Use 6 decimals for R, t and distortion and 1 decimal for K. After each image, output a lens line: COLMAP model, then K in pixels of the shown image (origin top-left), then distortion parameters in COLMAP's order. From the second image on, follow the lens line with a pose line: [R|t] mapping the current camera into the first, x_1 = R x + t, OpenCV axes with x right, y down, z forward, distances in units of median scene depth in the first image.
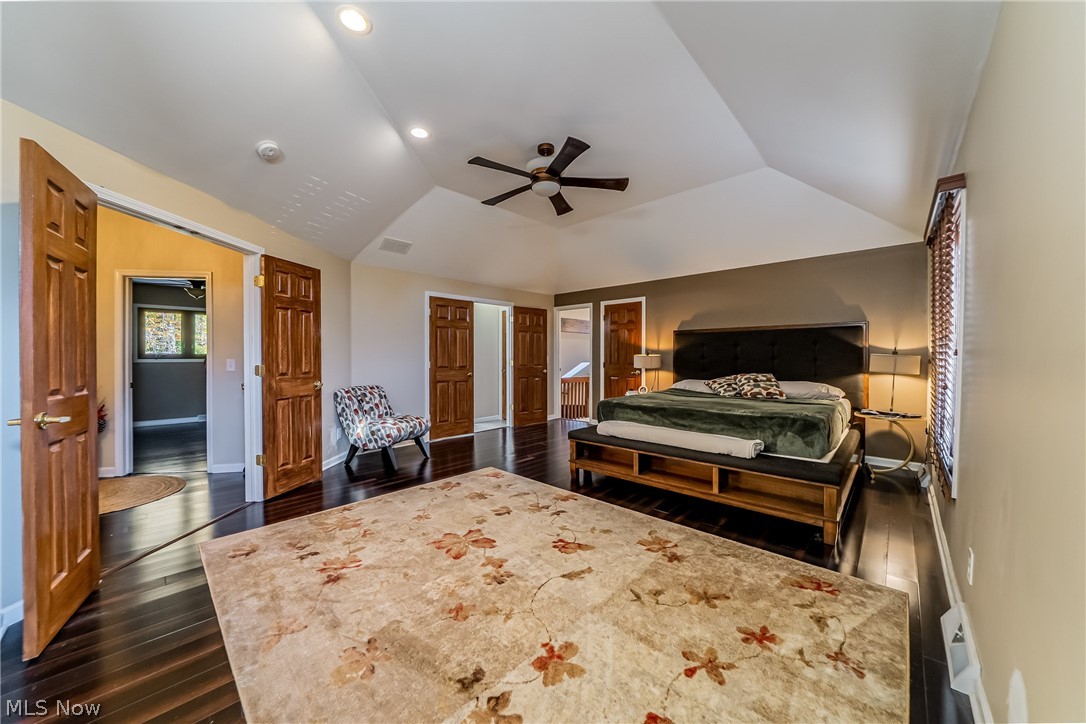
lens RADIAL K [[388.2, 0, 558.4], [0, 388.2, 358.5], [0, 0, 1]] dist [-0.022273, 0.000359]
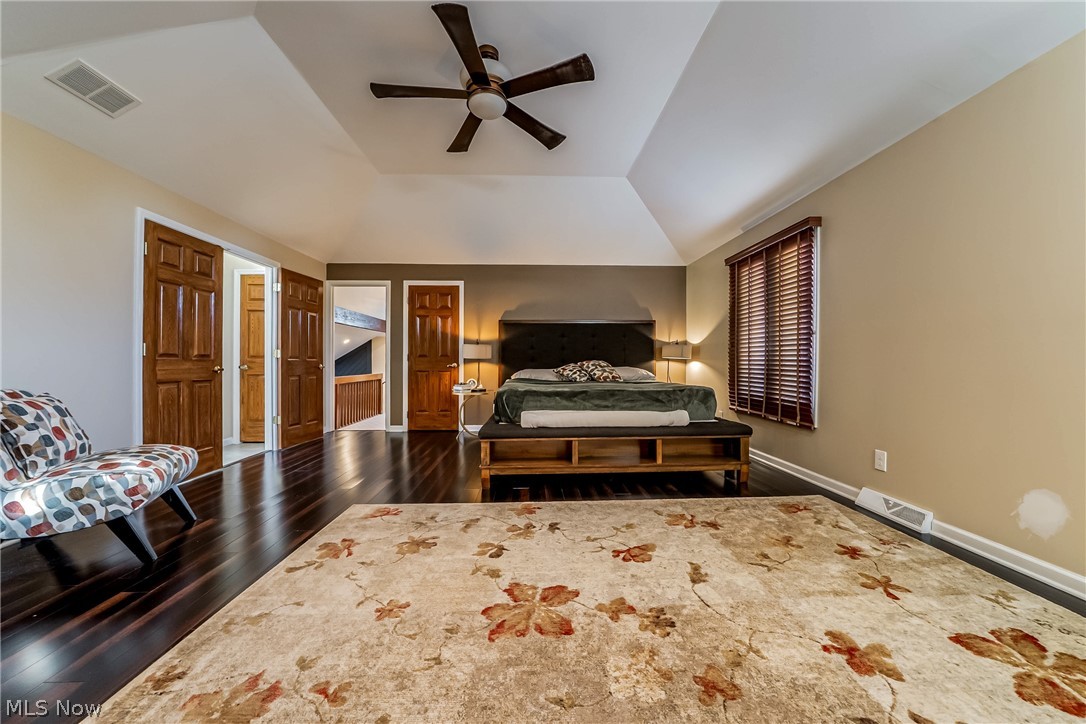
lens RADIAL K [[388.2, 0, 547.9], [0, 388.2, 362.0], [0, 0, 1]] dist [-0.022273, 0.000359]
pose [[0.707391, -0.000991, 0.706822, -0.429775], [0.007905, 0.999948, -0.006510, 0.056600], [-0.706778, 0.010192, 0.707362, 0.353087]]
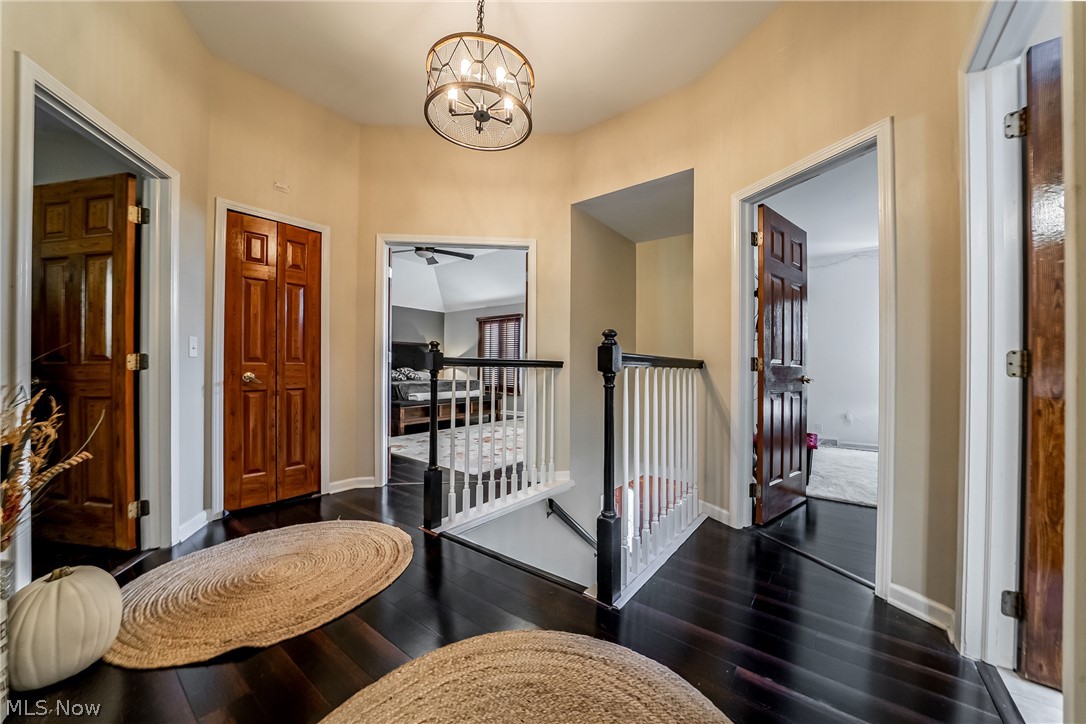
lens RADIAL K [[388.2, 0, 550.3], [0, 388.2, 366.8], [0, 0, 1]] dist [-0.022273, 0.000359]
pose [[-0.066809, 0.002174, 0.997763, -1.581709], [0.005605, 0.999983, -0.001803, 0.047466], [-0.997750, 0.005472, -0.066820, 0.502228]]
